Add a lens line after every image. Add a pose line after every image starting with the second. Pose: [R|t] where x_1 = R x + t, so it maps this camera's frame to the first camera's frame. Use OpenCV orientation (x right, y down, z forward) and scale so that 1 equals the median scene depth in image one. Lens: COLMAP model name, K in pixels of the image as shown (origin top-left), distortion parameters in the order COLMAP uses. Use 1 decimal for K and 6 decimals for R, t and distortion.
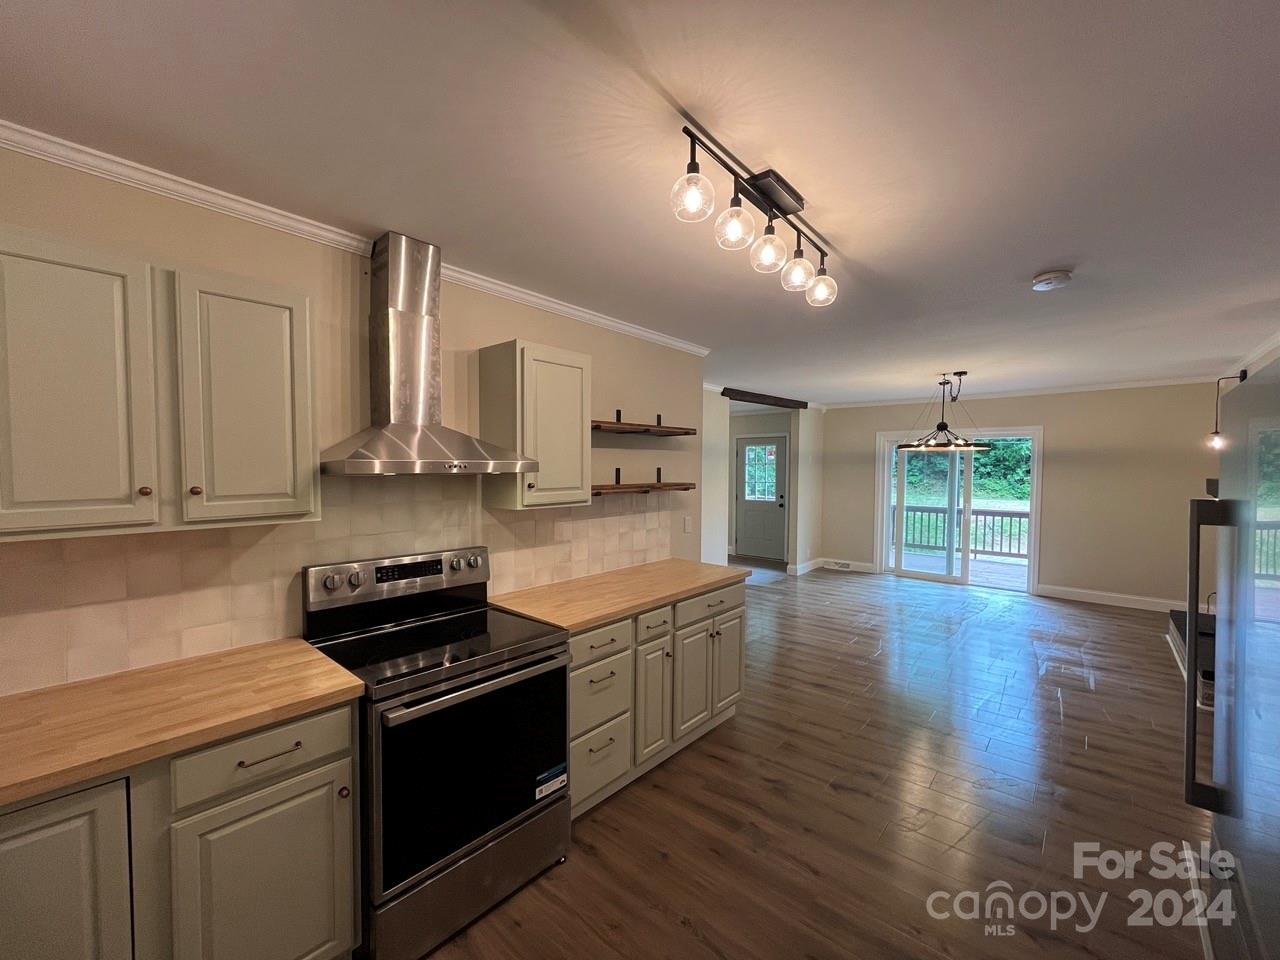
lens RADIAL K [[519.9, 0, 638.5], [0, 519.9, 484.5], [0, 0, 1]] dist [-0.003246, -0.000471]
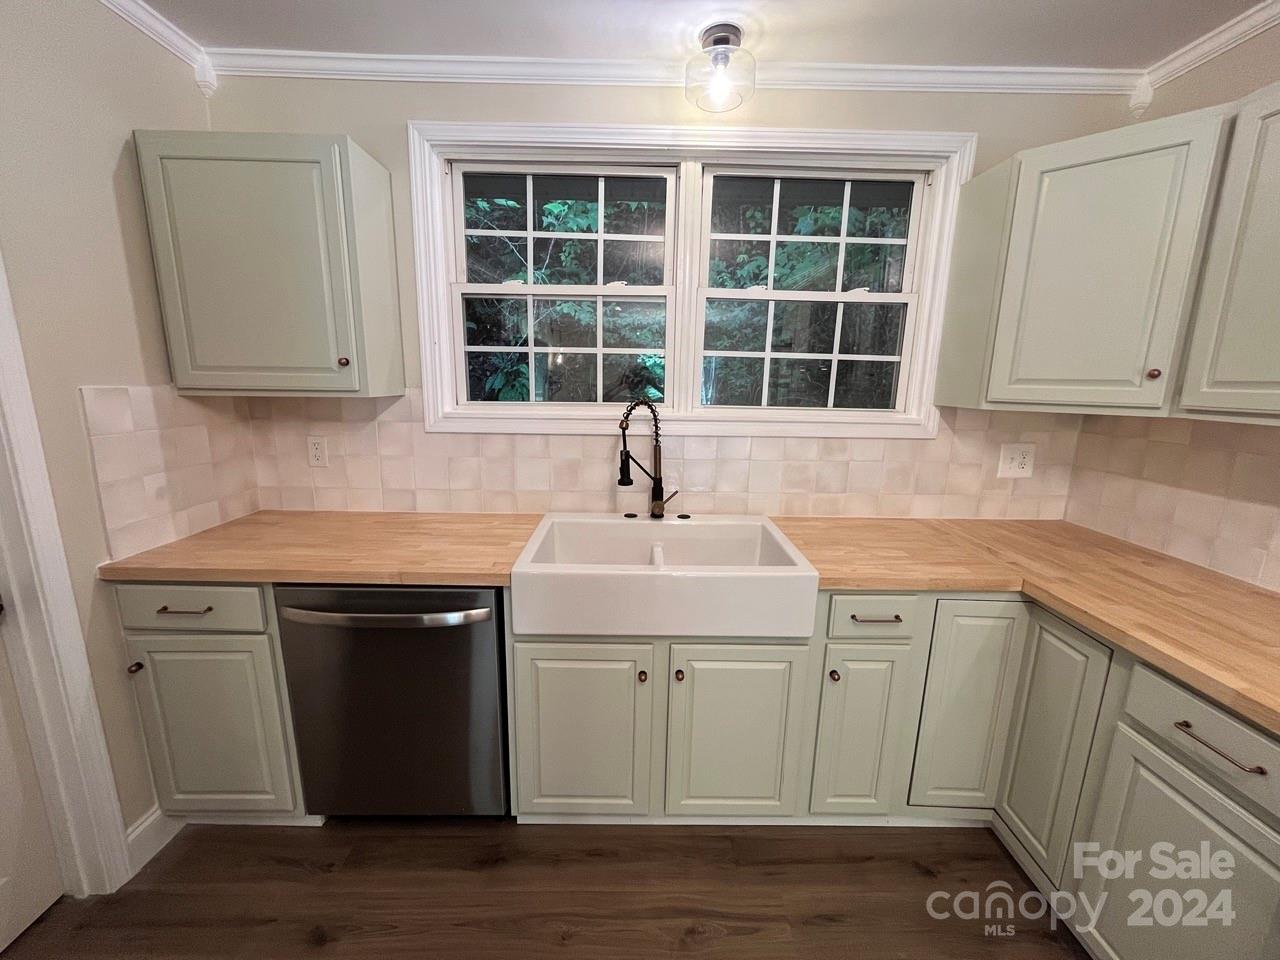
lens RADIAL K [[521.3, 0, 639.4], [0, 521.3, 485.8], [0, 0, 1]] dist [-0.002014, 0.000015]
pose [[-0.744409, 0.124970, -0.655925, 0.139427], [-0.039910, 0.972246, 0.230531, 0.019017], [0.666530, 0.197787, -0.718761, 0.419335]]
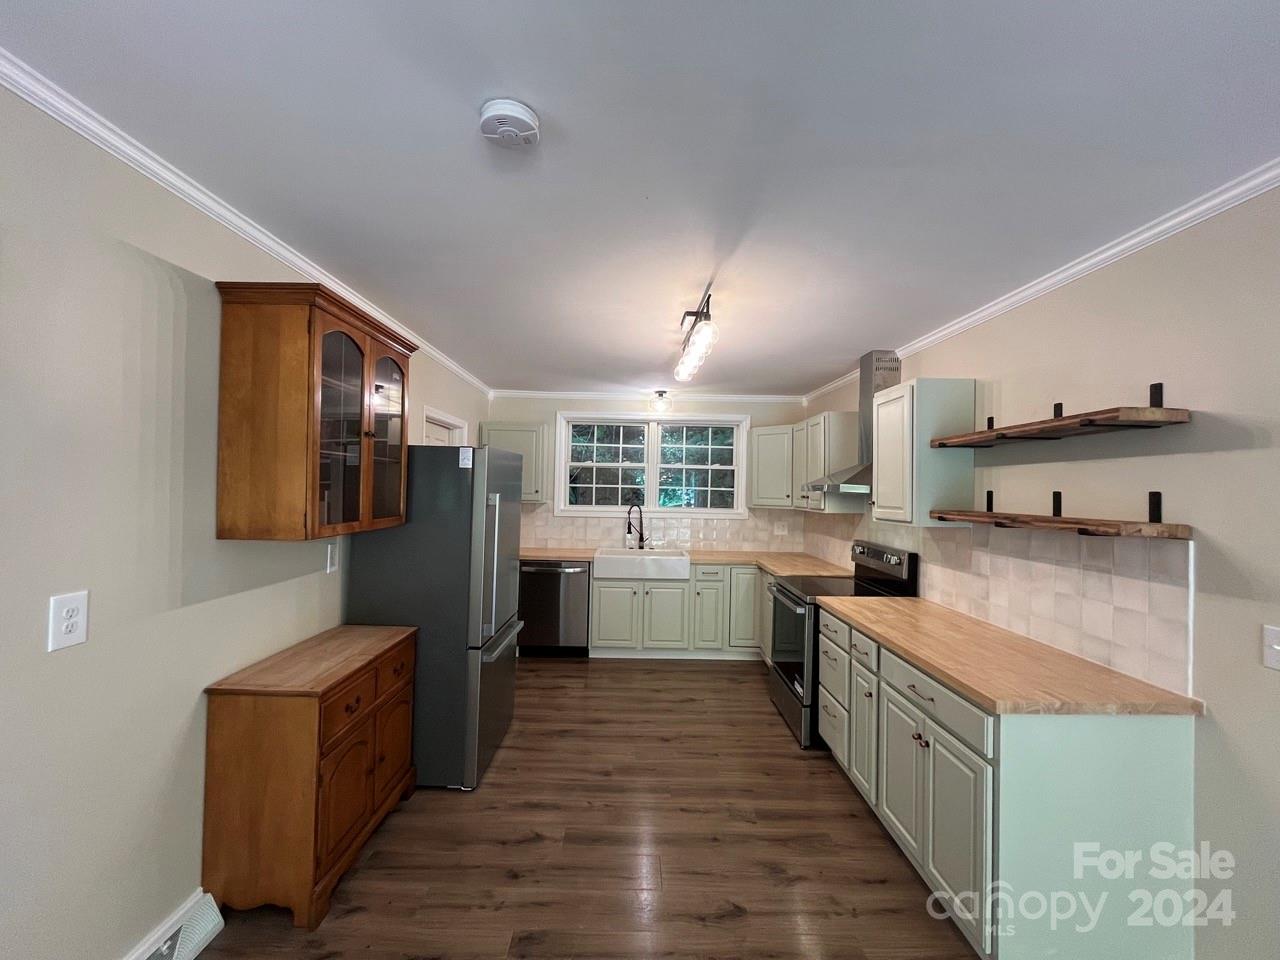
lens RADIAL K [[521.3, 0, 639.4], [0, 521.3, 485.8], [0, 0, 1]] dist [-0.002014, 0.000015]
pose [[-0.743462, -0.019380, -0.668497, 0.871109], [-0.042451, 0.998932, 0.018252, -0.031464], [0.667429, 0.041948, -0.743491, 1.253517]]
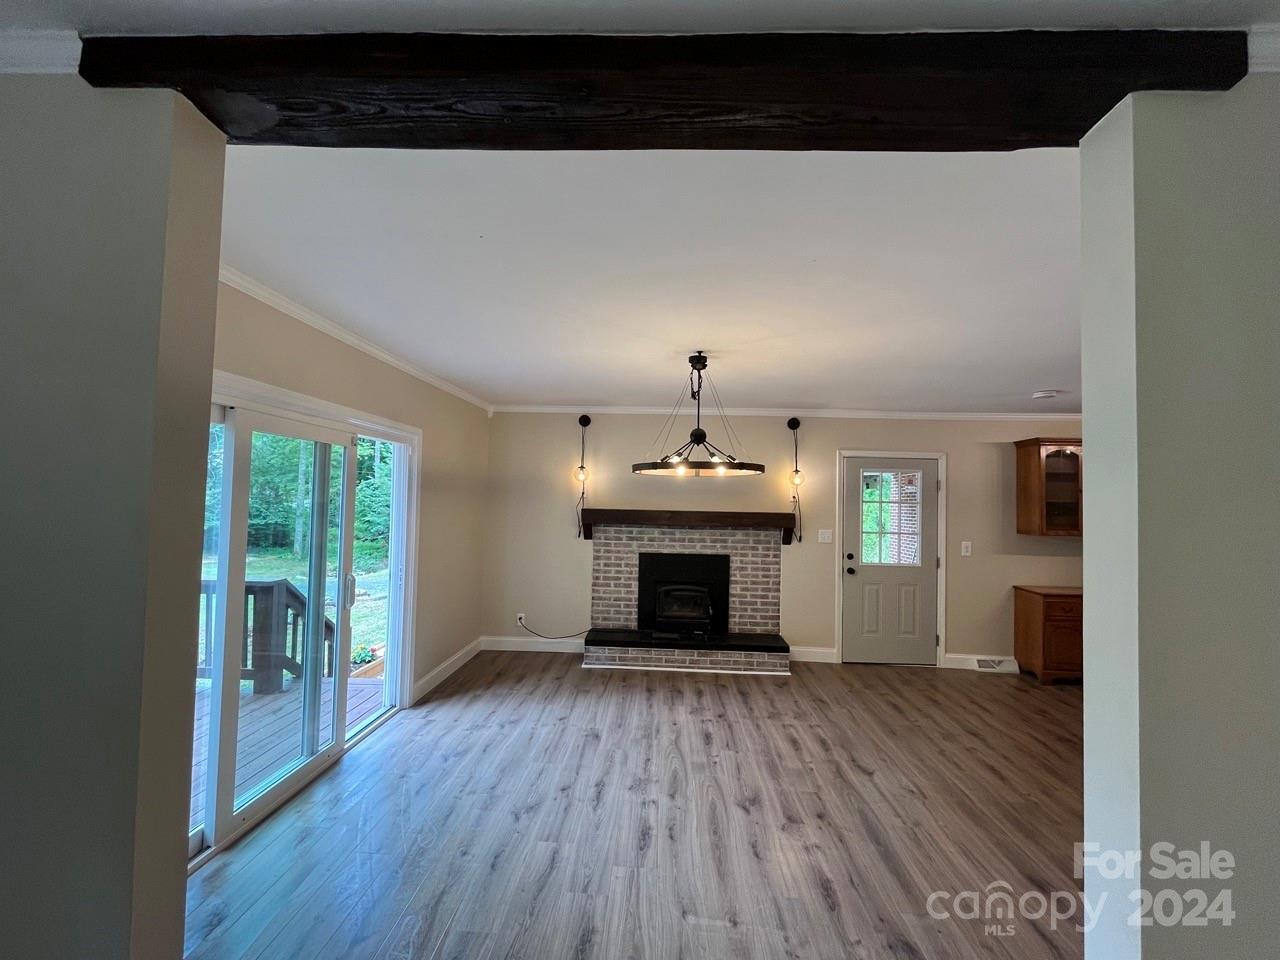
lens RADIAL K [[519.9, 0, 638.5], [0, 519.9, 484.5], [0, 0, 1]] dist [-0.003246, -0.000471]
pose [[-0.619799, 0.010668, 0.784688, 0.258065], [0.004610, 0.999940, -0.009953, -0.084611], [-0.784747, -0.002551, -0.619811, 2.503001]]
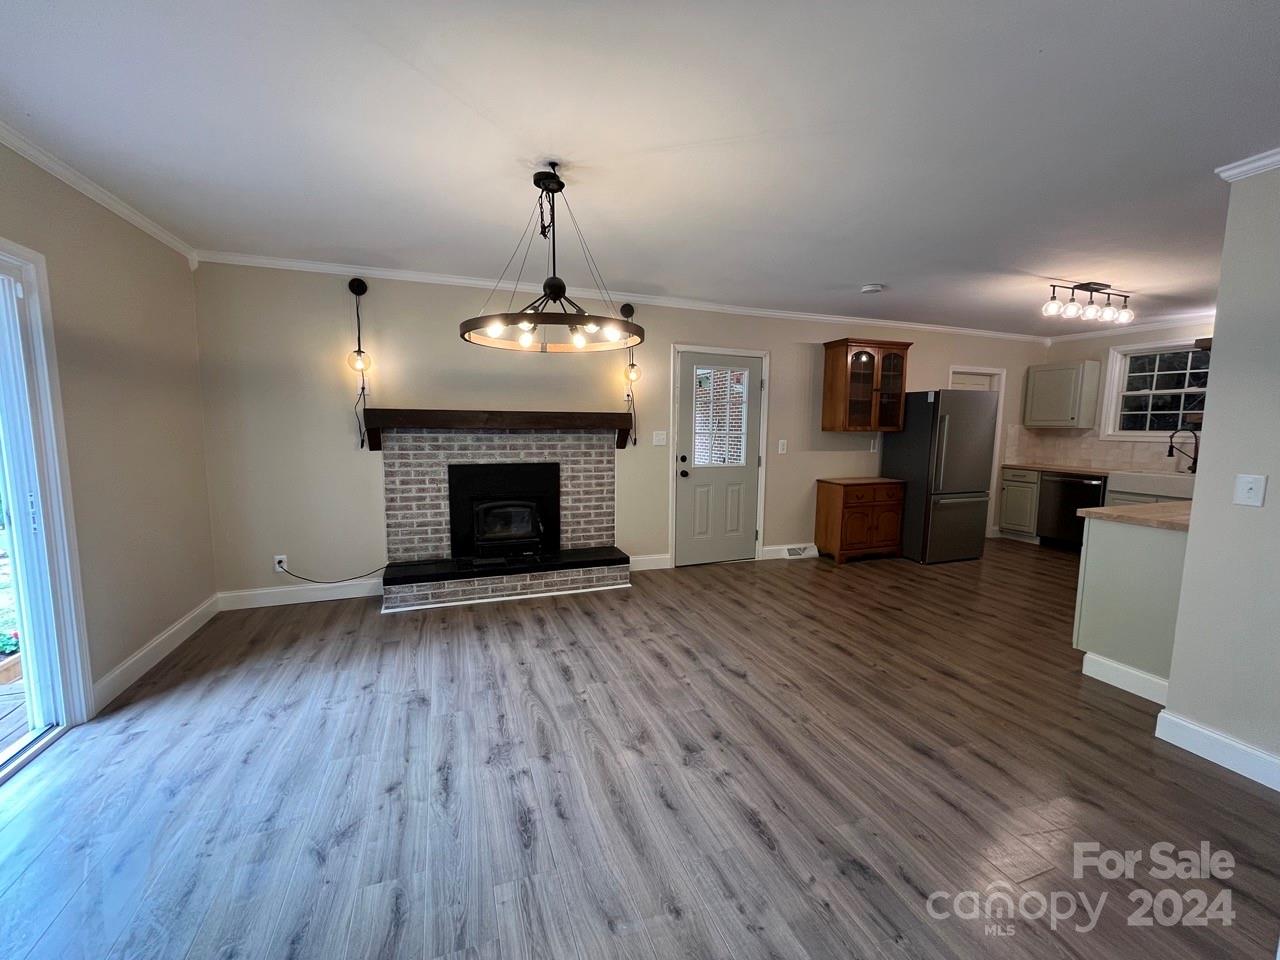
lens RADIAL K [[519.9, 0, 638.5], [0, 519.9, 484.5], [0, 0, 1]] dist [-0.003246, -0.000471]
pose [[-0.881921, -0.060530, 0.467496, 0.529940], [0.007440, 0.989811, 0.142194, -0.013747], [-0.471339, 0.128882, -0.872484, 2.398624]]
